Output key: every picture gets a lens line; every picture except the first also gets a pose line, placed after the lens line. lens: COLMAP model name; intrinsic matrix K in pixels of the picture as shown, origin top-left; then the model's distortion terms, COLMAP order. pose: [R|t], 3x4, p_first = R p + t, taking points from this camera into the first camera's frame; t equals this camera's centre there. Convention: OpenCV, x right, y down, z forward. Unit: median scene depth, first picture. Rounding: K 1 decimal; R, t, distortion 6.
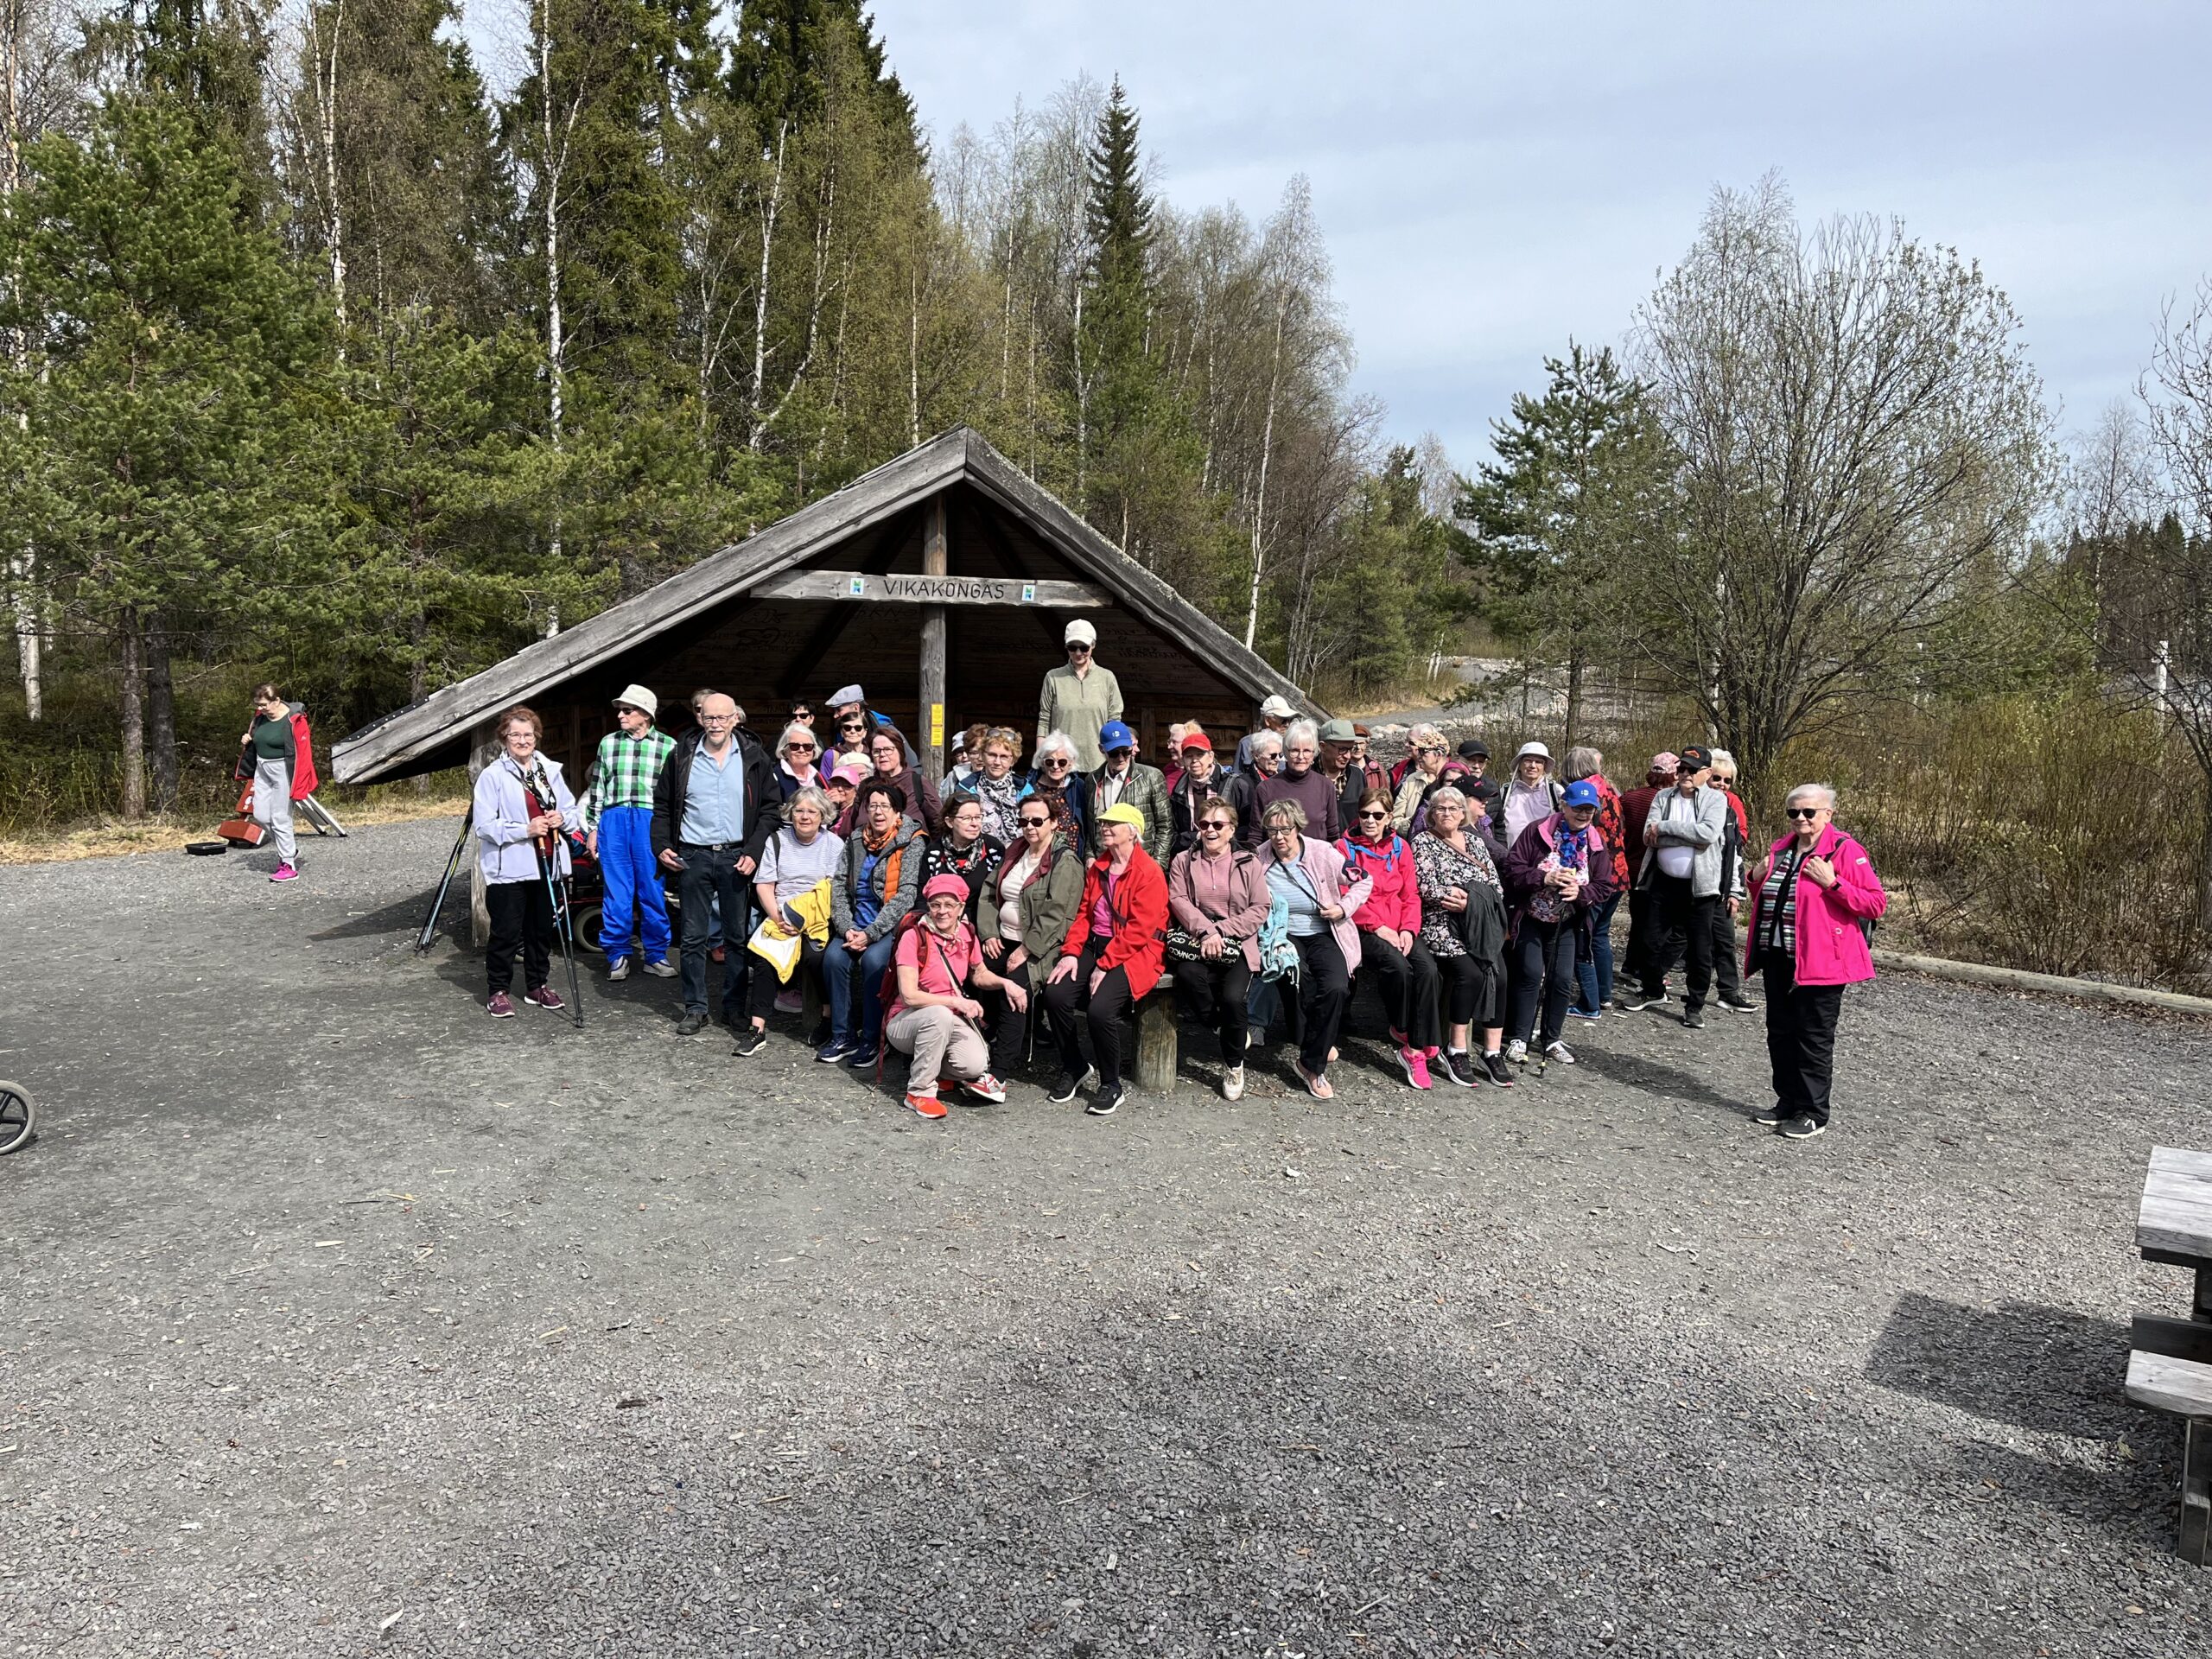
lens RADIAL K [[1654.4, 0, 1106.0], [0, 1654.4, 829.5], [0, 0, 1]] dist [0.071214, -0.118929]
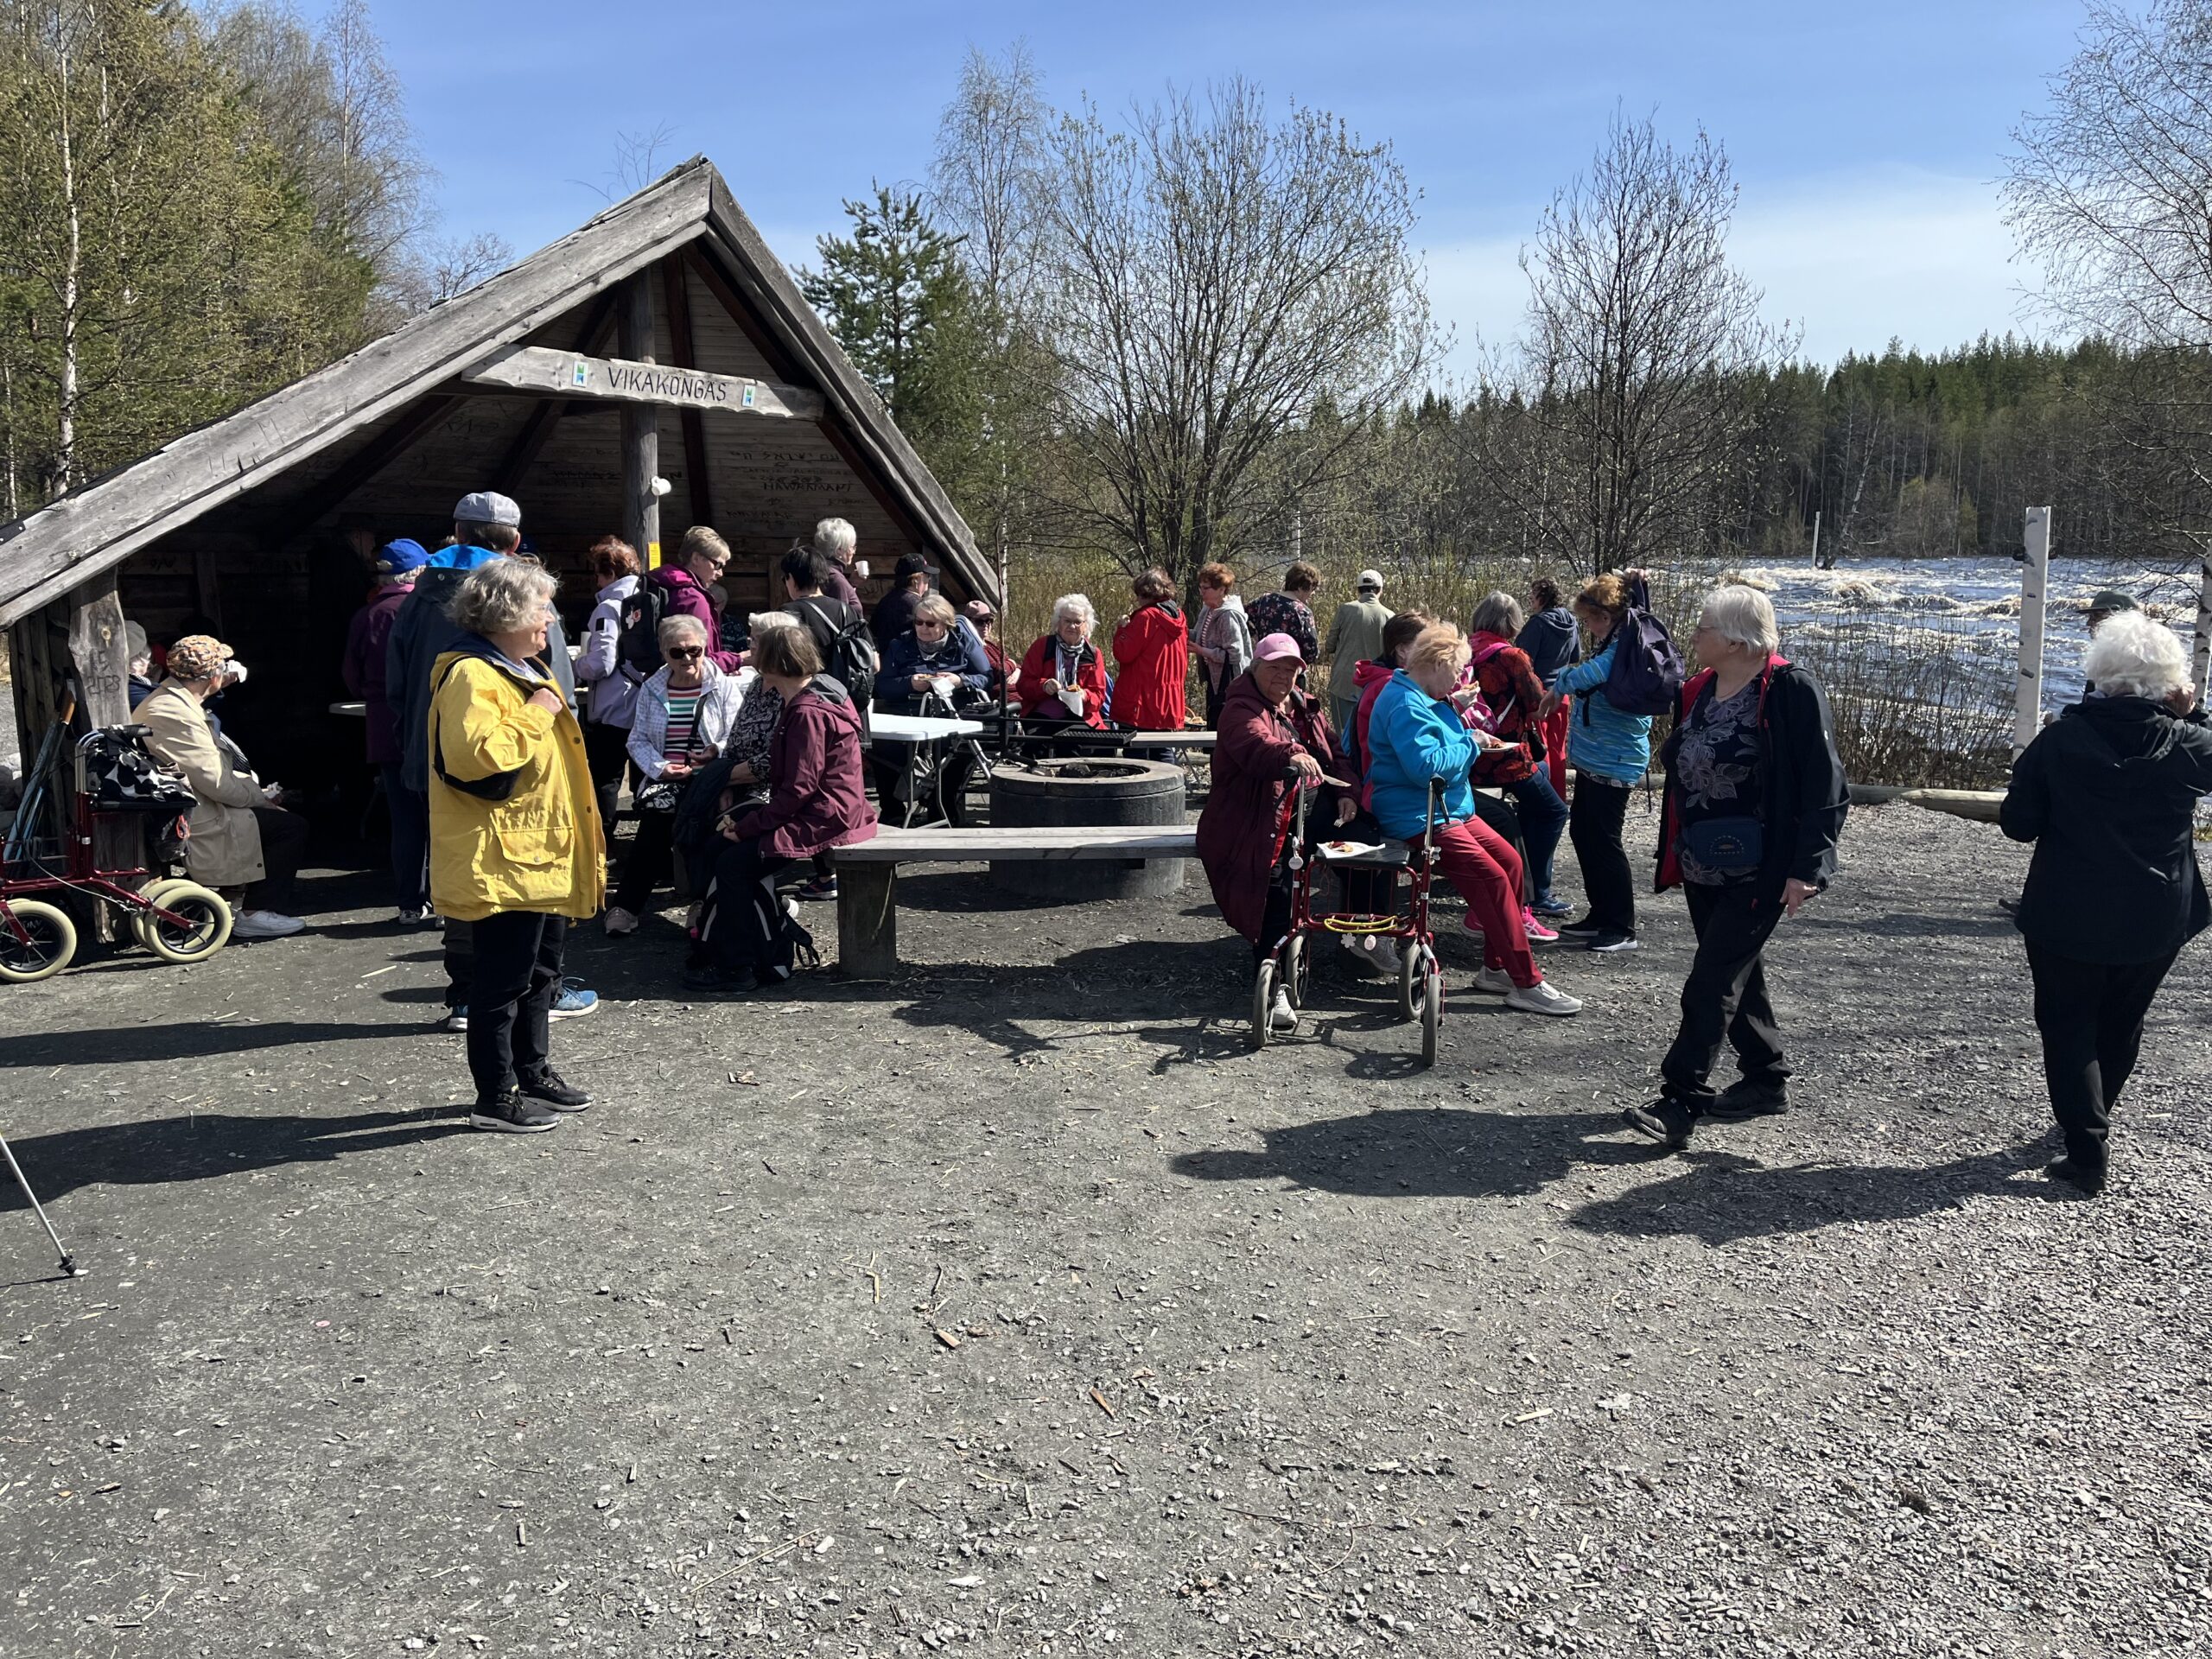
lens RADIAL K [[1654.4, 0, 1106.0], [0, 1654.4, 829.5], [0, 0, 1]] dist [0.071214, -0.118929]
pose [[0.846127, -0.102261, 0.523079, -0.353395], [0.066898, 0.994036, 0.086118, 0.002479], [-0.528766, -0.037874, 0.847922, 0.259889]]
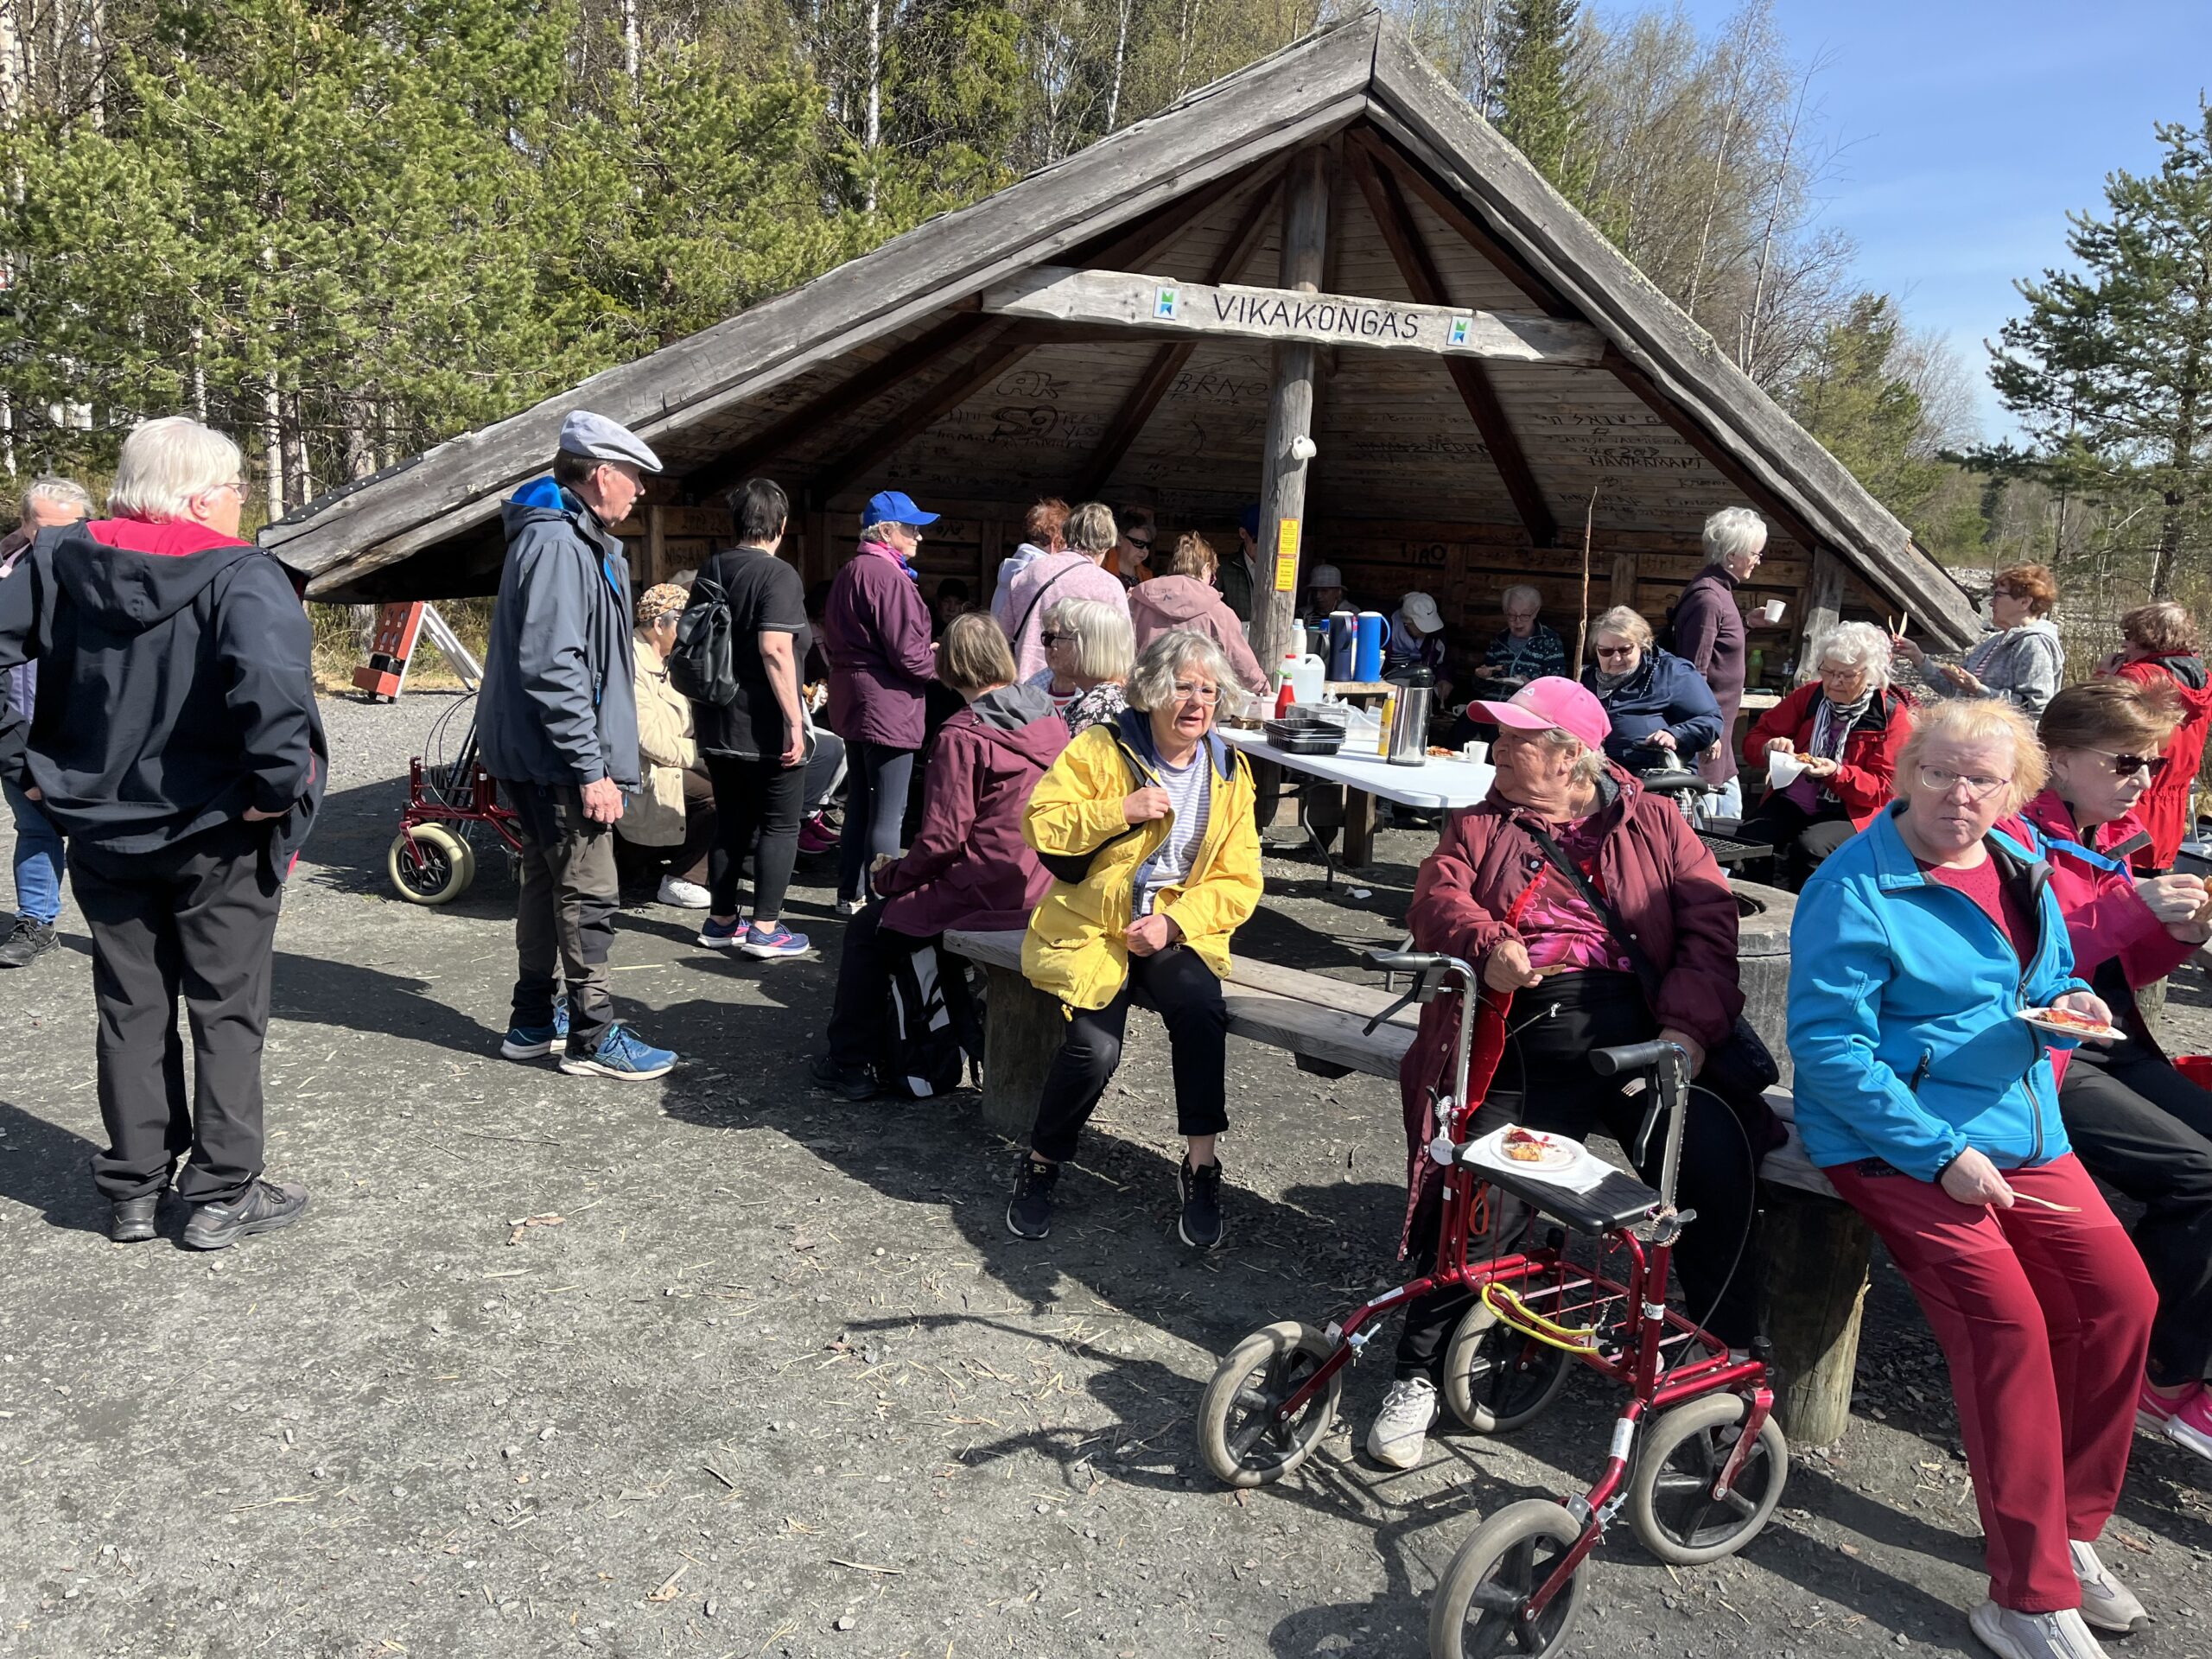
lens RADIAL K [[1696.1, 0, 1104.6], [0, 1696.1, 807.7], [0, 0, 1]] dist [0.076461, -0.101528]
pose [[0.977740, 0.064915, -0.199527, -0.040728], [-0.055128, 0.997006, 0.054227, -0.001831], [0.202450, -0.042020, 0.978391, 0.403027]]
